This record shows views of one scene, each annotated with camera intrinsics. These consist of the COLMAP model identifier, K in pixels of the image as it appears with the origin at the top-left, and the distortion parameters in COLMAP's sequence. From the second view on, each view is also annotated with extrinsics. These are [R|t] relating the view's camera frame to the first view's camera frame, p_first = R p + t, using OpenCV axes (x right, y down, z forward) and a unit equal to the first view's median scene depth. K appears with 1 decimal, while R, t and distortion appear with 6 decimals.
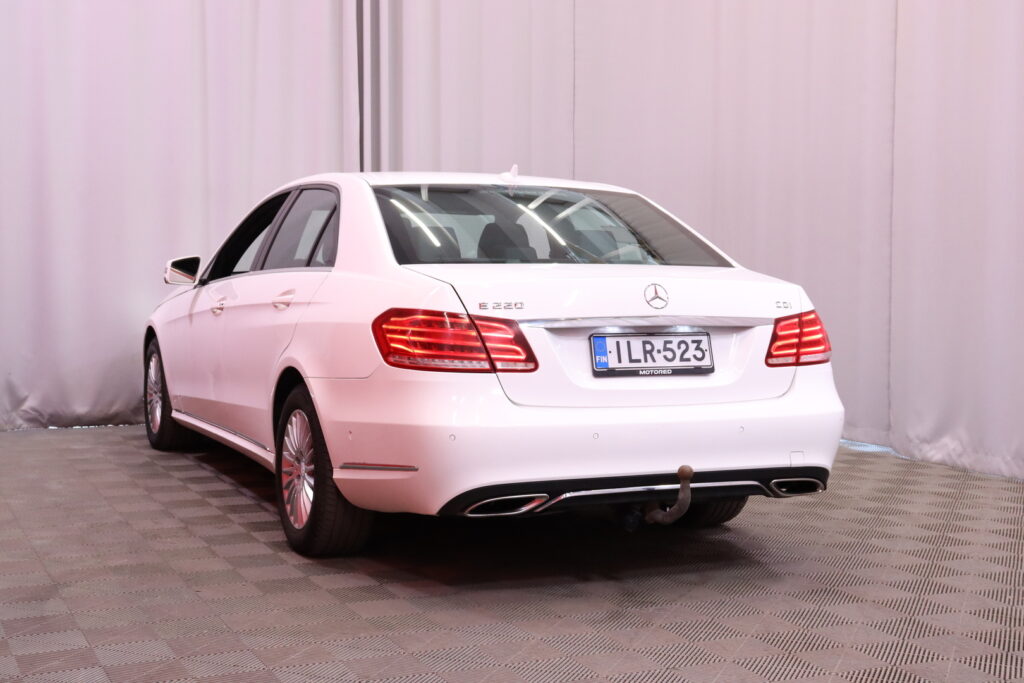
lens RADIAL K [[1423.9, 0, 510.6], [0, 1423.9, 337.1], [0, 0, 1]] dist [-0.033778, 0.000000]
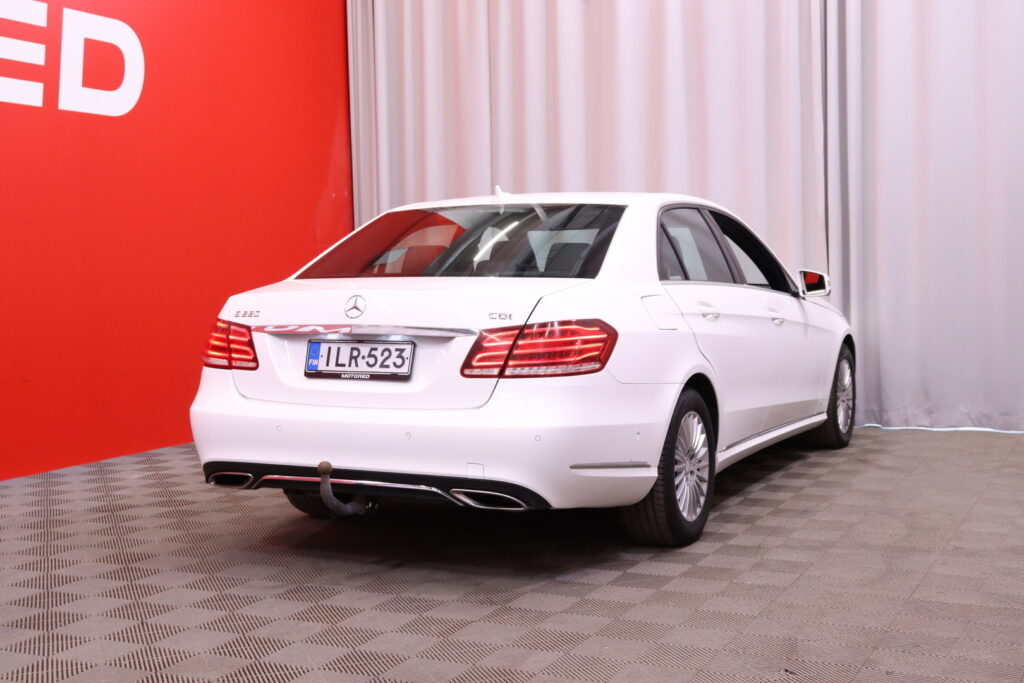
lens RADIAL K [[1414.6, 0, 507.6], [0, 1414.6, 333.6], [0, 0, 1]] dist [-0.048210, 0.000000]
pose [[0.639092, 0.019341, -0.768887, 1.009199], [-0.027811, 0.999611, 0.002028, -0.013525], [0.768627, 0.020087, 0.639381, 0.396446]]
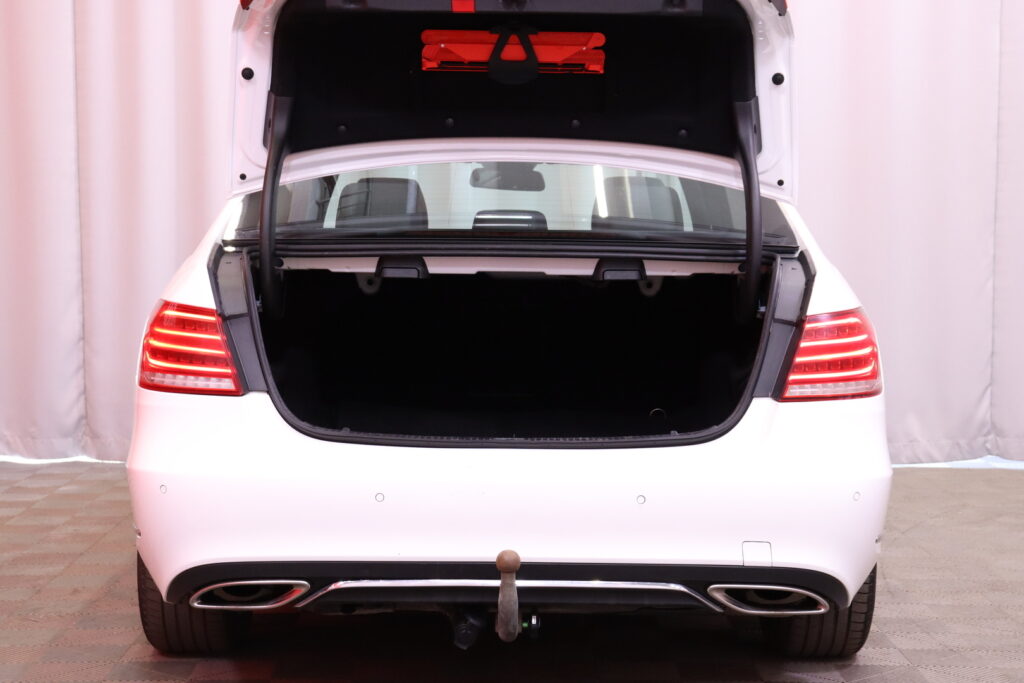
lens RADIAL K [[2055.0, 0, 512.1], [0, 2055.0, 335.8], [0, 0, 1]] dist [0.256887, 0.000000]
pose [[0.921281, 0.021418, -0.388306, 0.464208], [-0.022752, 0.999740, 0.001162, -0.007256], [0.388230, 0.007764, 0.921530, 0.140894]]
